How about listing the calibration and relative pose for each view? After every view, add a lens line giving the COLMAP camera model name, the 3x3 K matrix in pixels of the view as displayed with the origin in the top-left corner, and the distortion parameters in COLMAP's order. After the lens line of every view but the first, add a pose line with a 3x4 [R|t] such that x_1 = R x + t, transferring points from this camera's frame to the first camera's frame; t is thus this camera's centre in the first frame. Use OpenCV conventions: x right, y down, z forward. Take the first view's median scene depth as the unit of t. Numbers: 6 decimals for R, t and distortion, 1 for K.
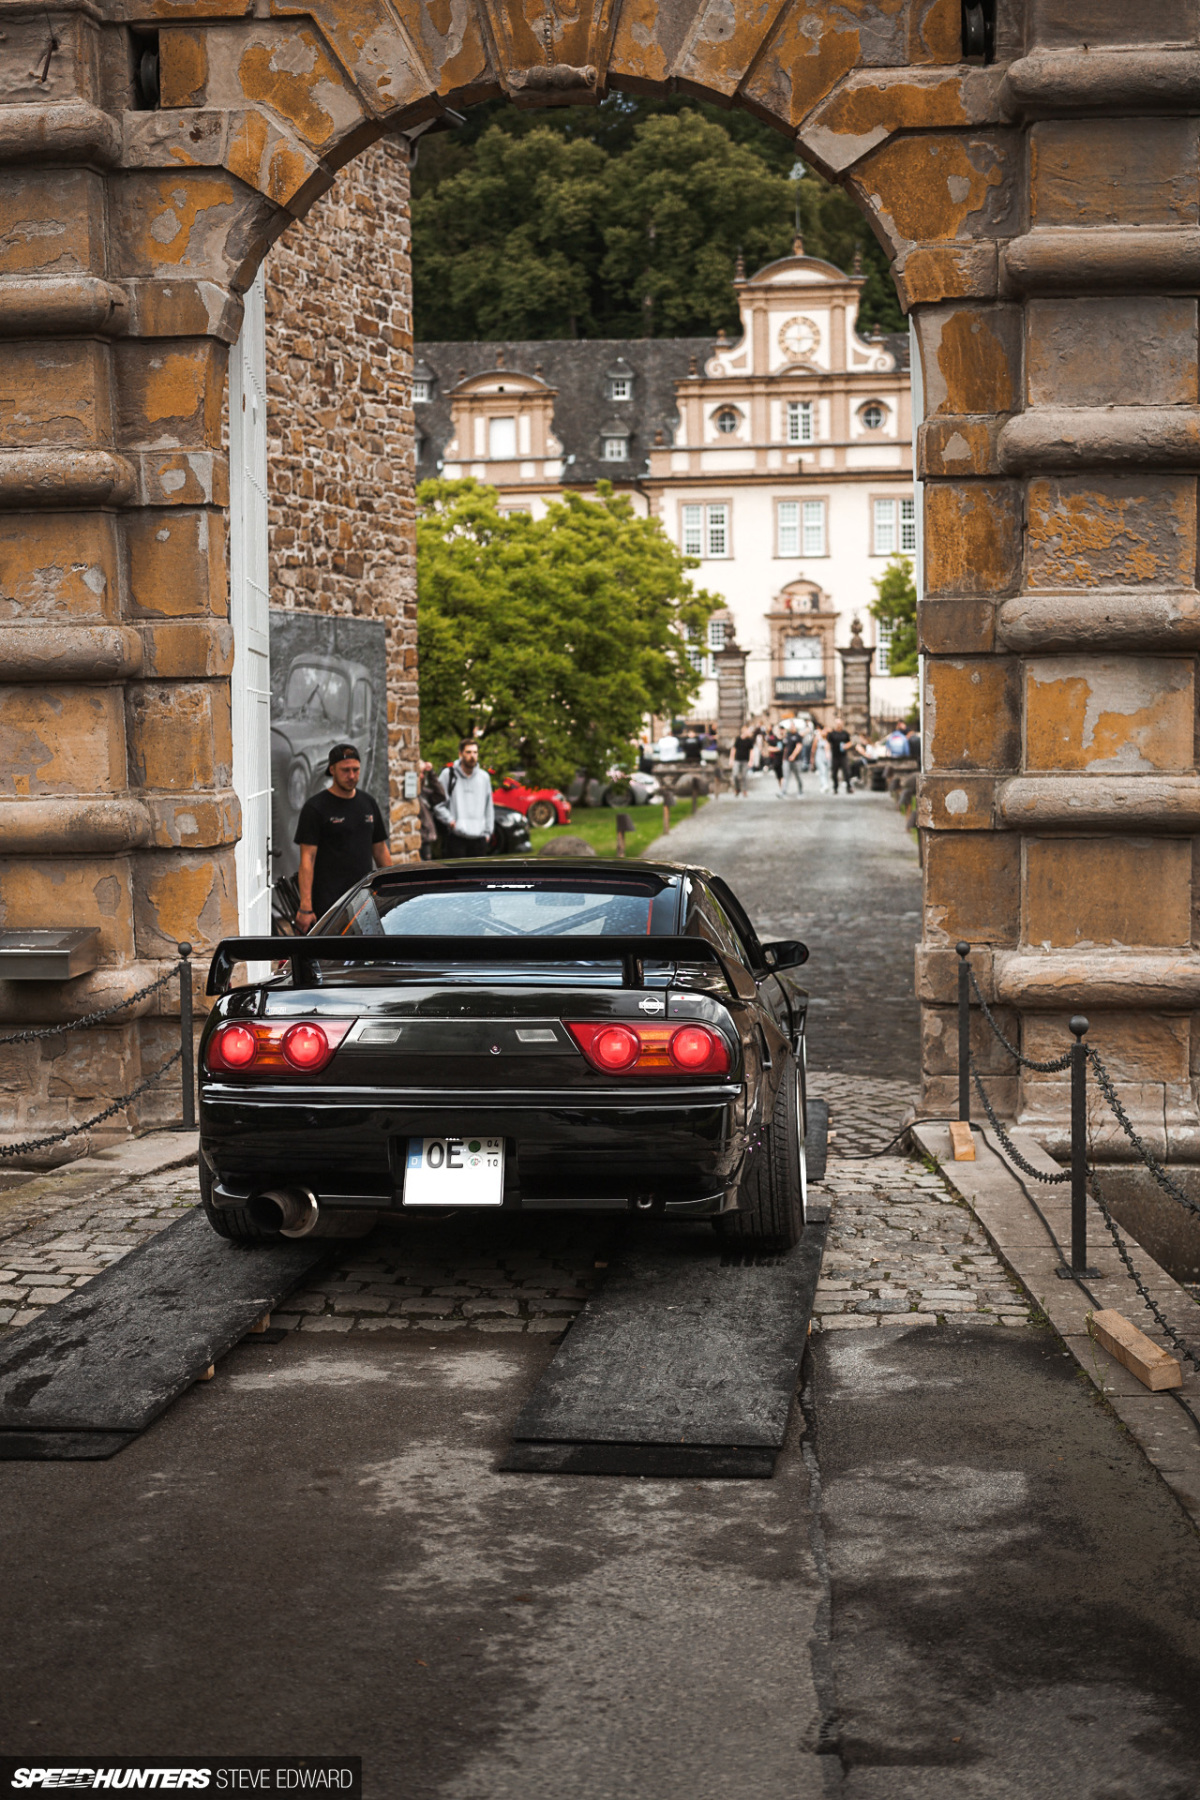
lens RADIAL K [[2433.5, 0, 600.0], [0, 2433.5, 900.0], [0, 0, 1]] dist [-0.017955, 0.083078]
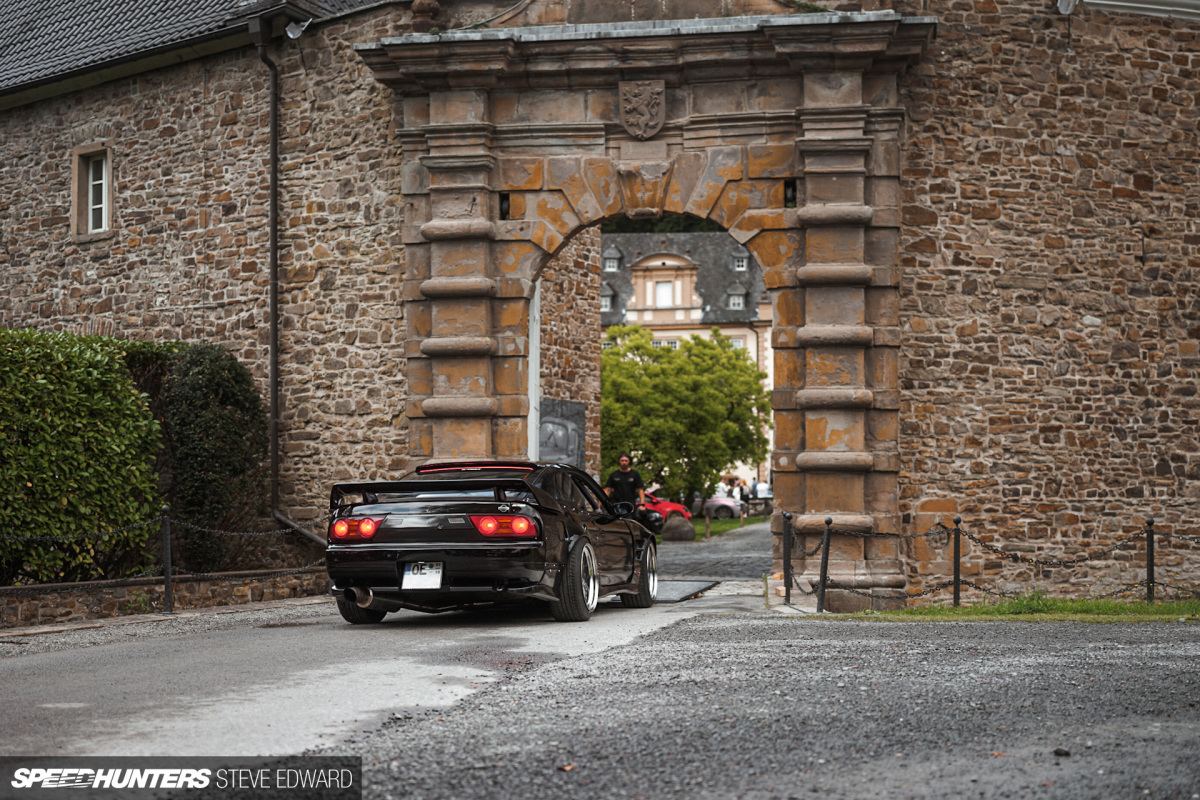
lens RADIAL K [[1678.8, 0, 600.0], [0, 1678.8, 400.0], [0, 0, 1]] dist [0.009982, 0.014228]
pose [[0.996744, 0.007950, -0.080240, 0.006228], [-0.017639, 0.992524, -0.120770, 0.008880], [0.078680, 0.121792, 0.989432, -0.066184]]
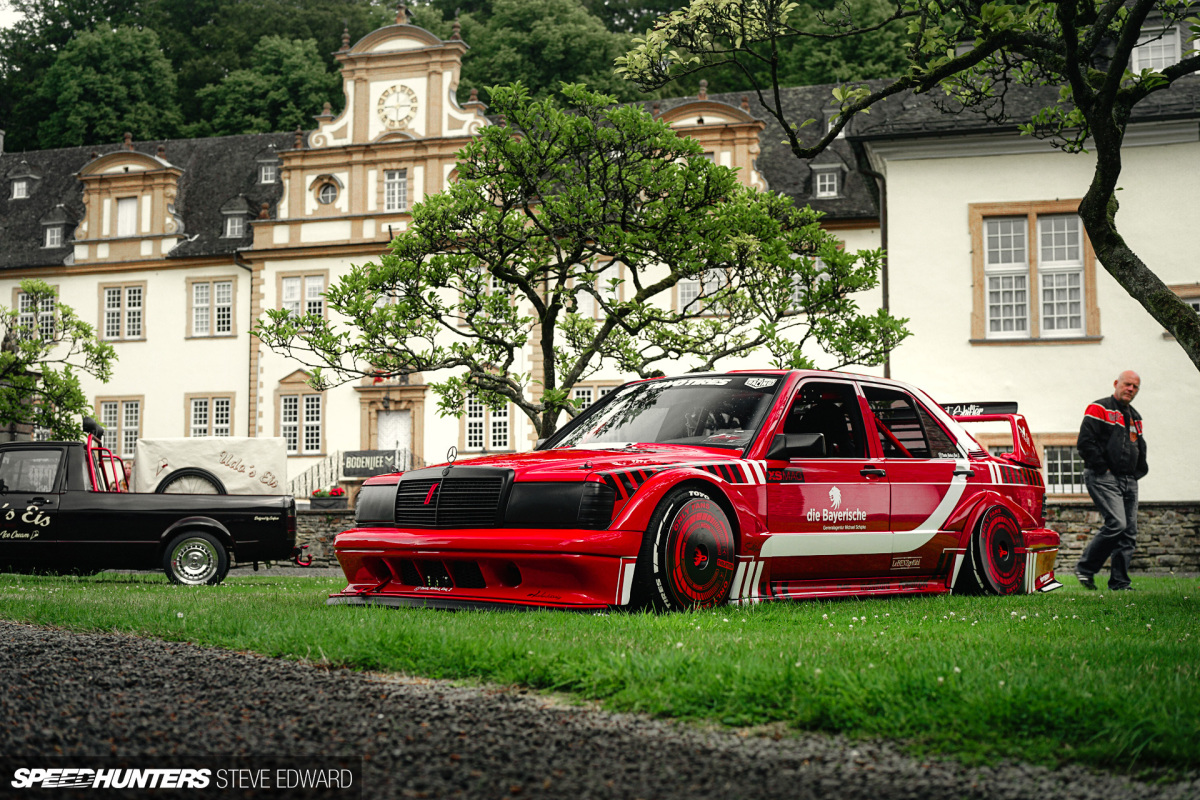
lens RADIAL K [[1622.4, 0, 583.7], [0, 1622.4, 400.3], [0, 0, 1]] dist [-0.017955, 0.083078]
pose [[0.981981, -0.002906, -0.188956, 0.278086], [-0.026736, 0.987688, -0.154132, -0.017392], [0.187077, 0.156407, 0.969814, 0.406356]]
